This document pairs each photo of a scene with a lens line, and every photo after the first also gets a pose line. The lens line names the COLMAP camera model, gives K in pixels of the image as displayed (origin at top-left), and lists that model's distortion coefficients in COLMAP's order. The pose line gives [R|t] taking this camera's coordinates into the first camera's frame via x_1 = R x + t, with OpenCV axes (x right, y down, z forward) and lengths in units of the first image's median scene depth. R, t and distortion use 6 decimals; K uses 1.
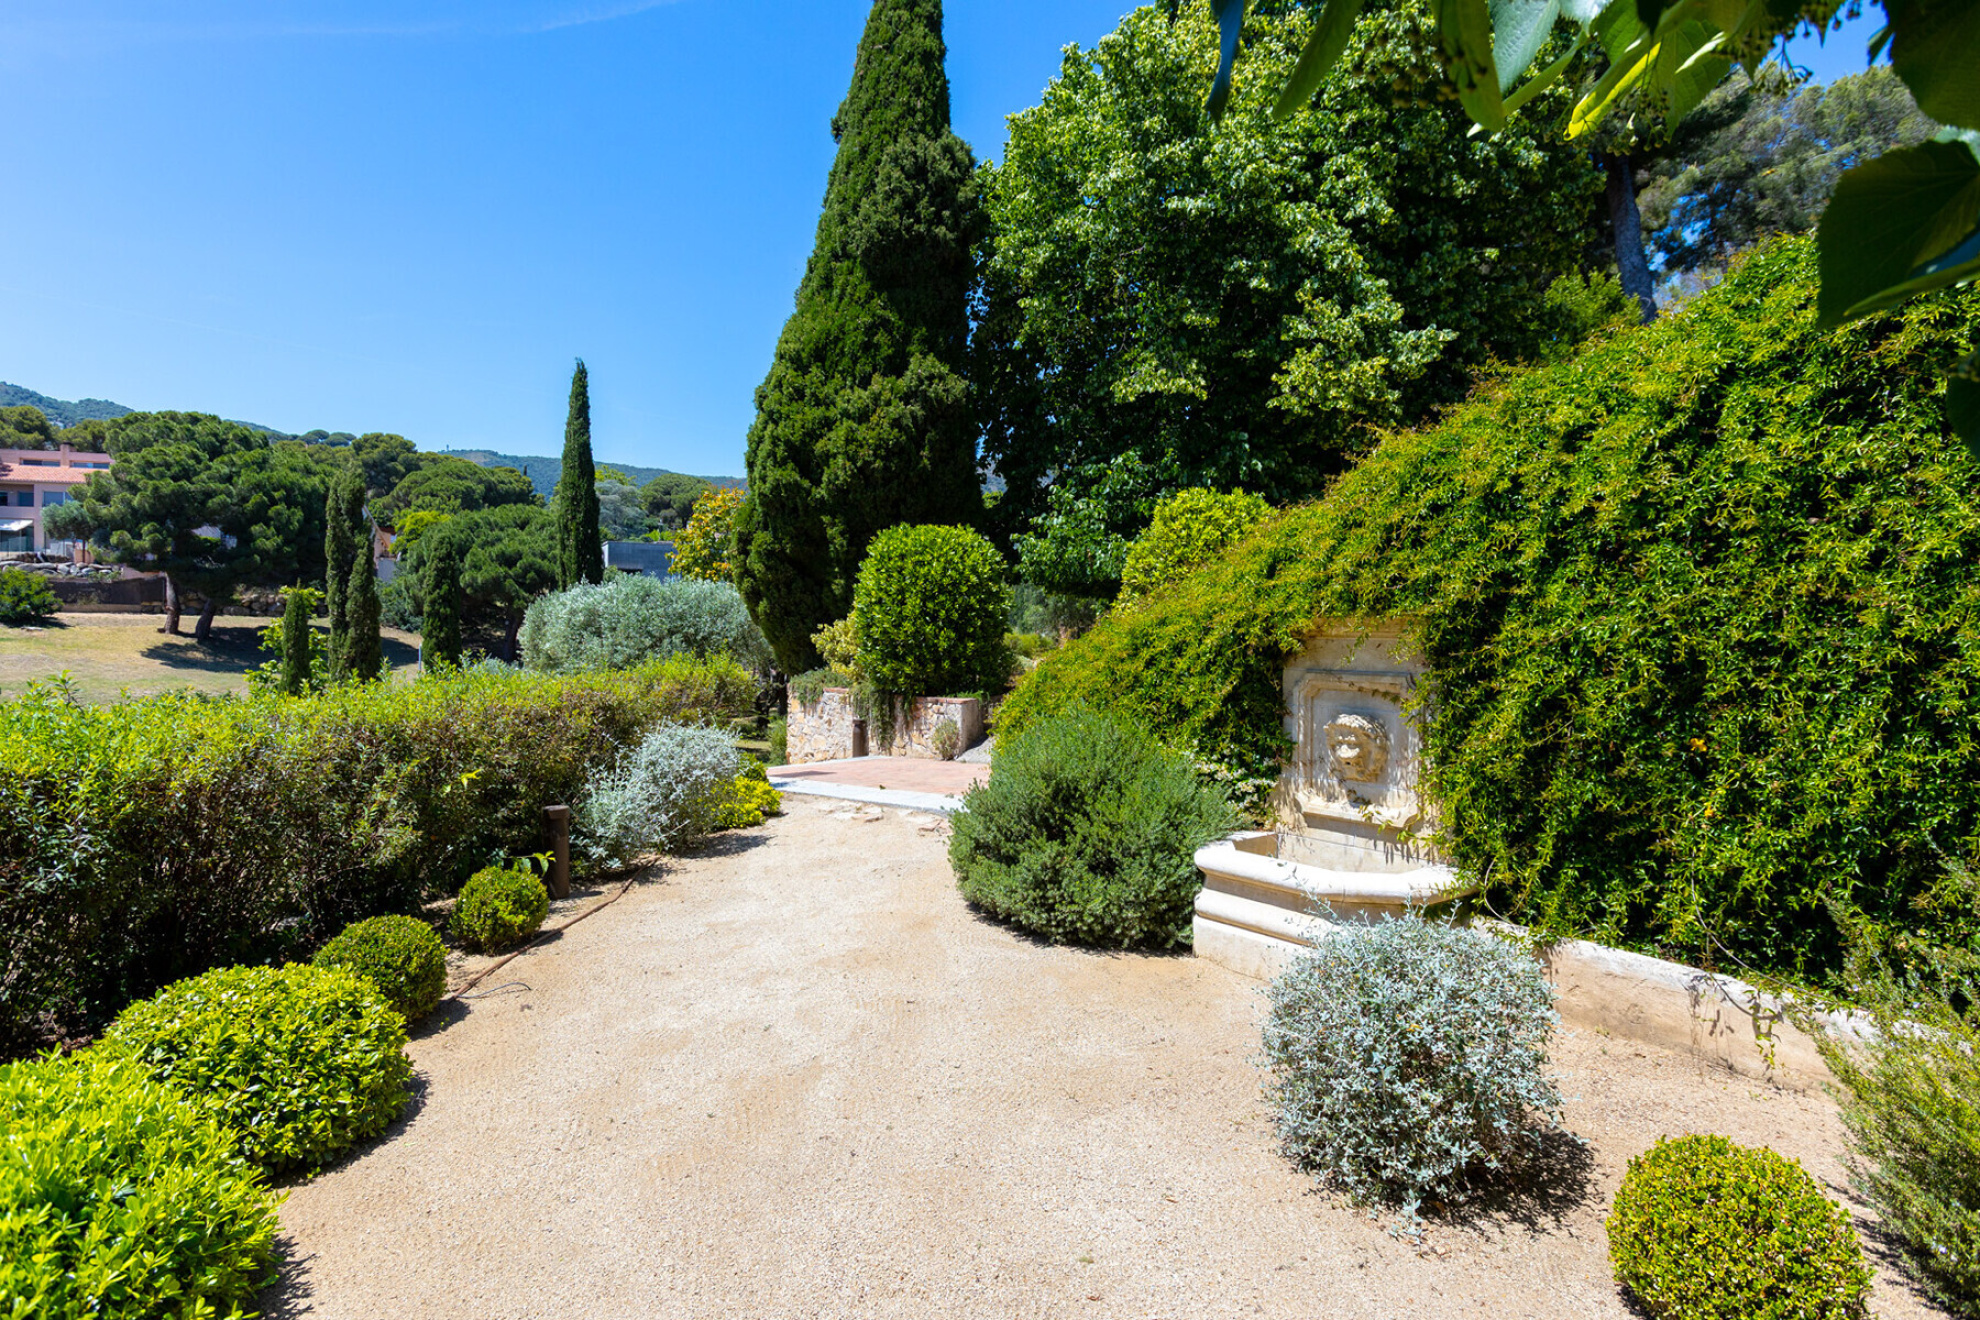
lens RADIAL K [[1076.7, 0, 990.0], [0, 1076.7, 660.0], [0, 0, 1]] dist [0.002985, 0.000729]
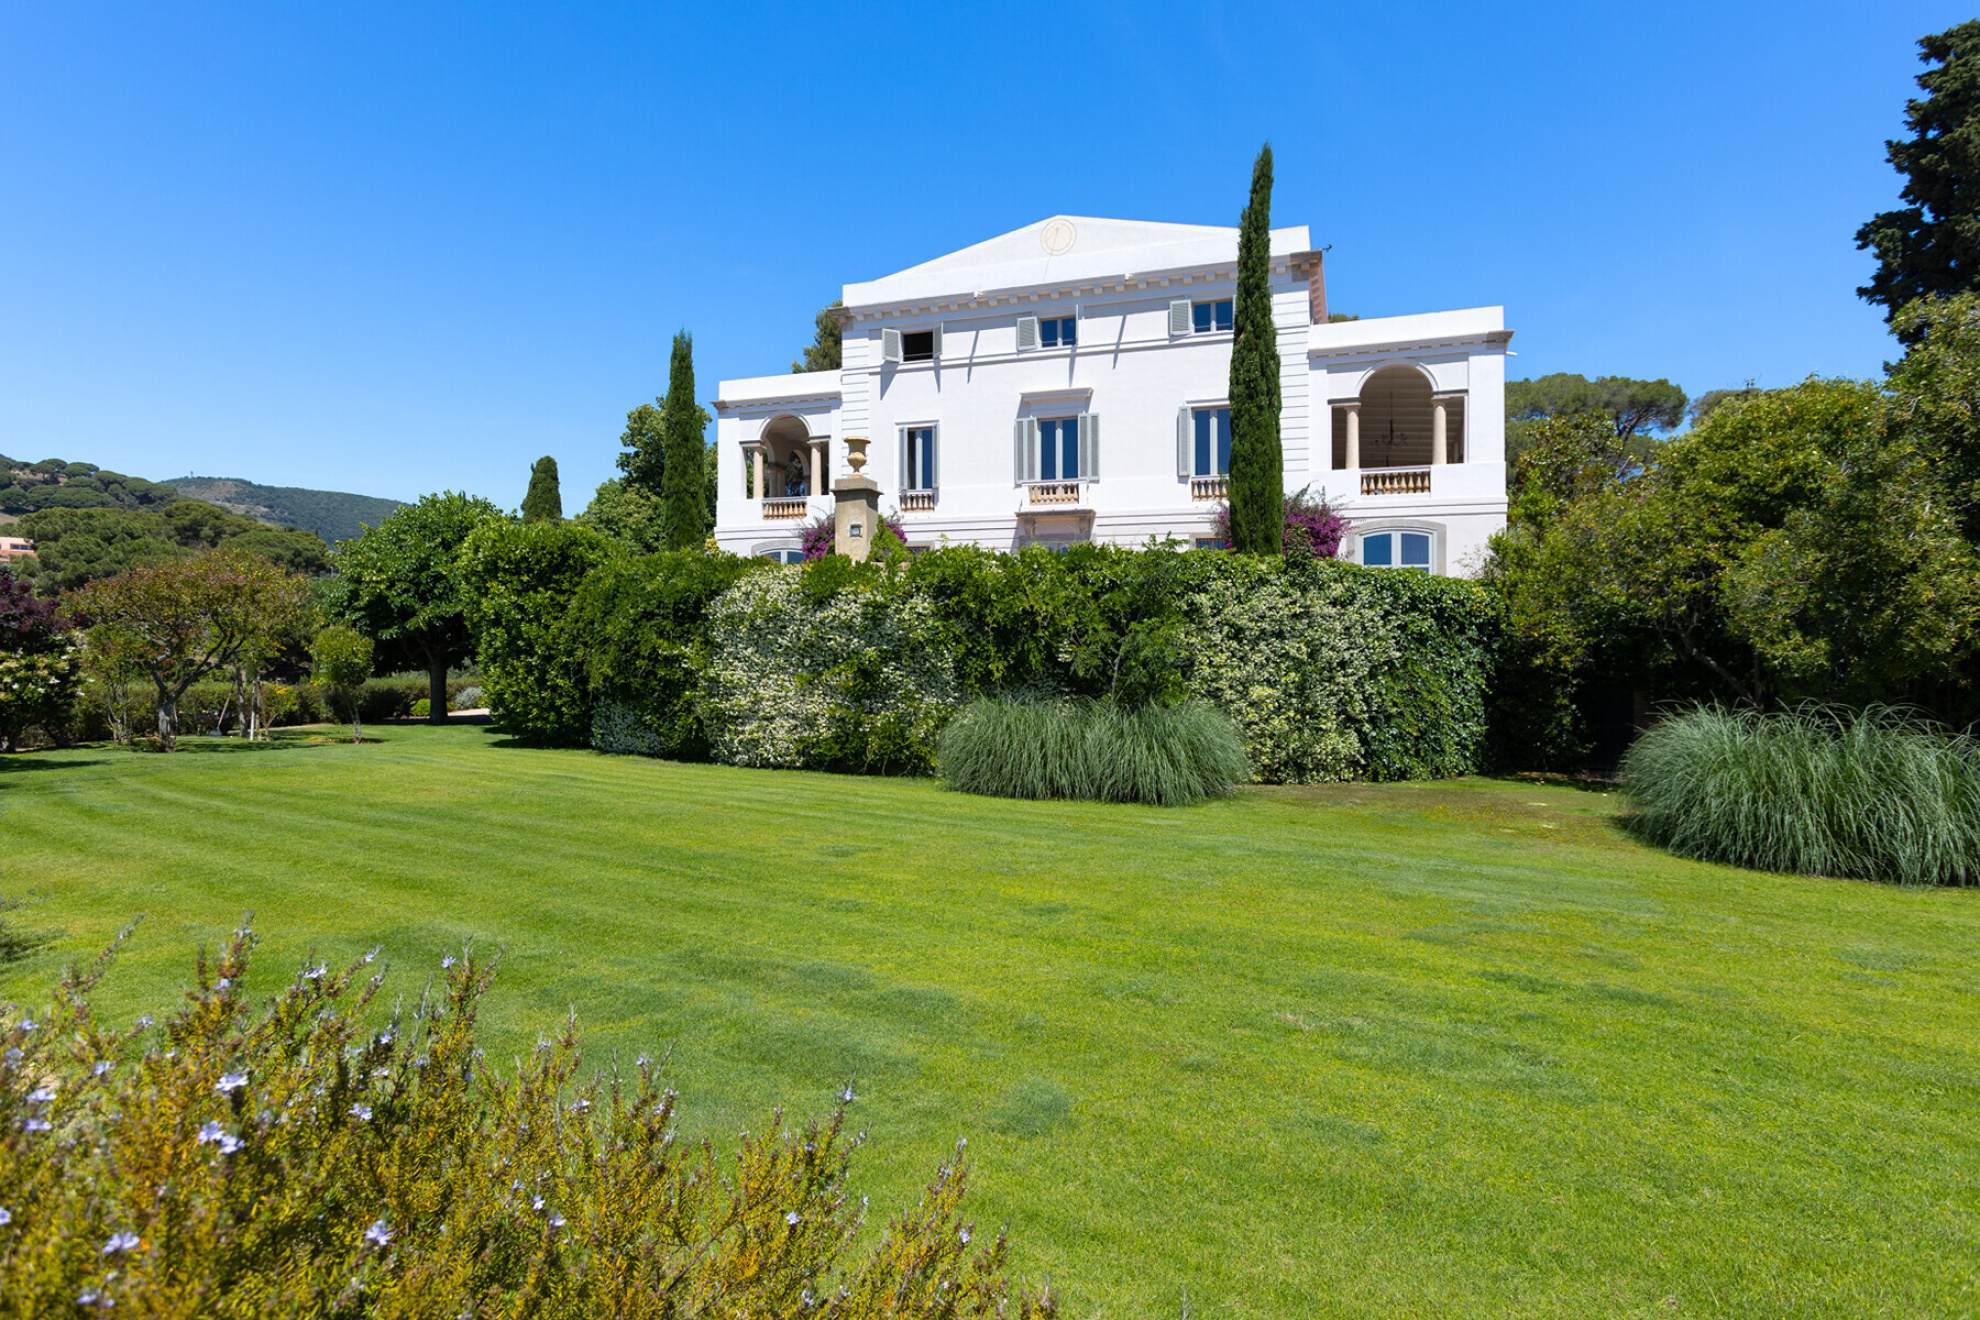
lens RADIAL K [[1038.0, 0, 997.7], [0, 1038.0, 692.4], [0, 0, 1]] dist [-0.022790, 0.021423]
pose [[0.978925, 0.009585, 0.203996, 0.170465], [-0.007422, 0.999908, -0.011369, 0.016478], [-0.204086, 0.009616, 0.978906, -0.625886]]
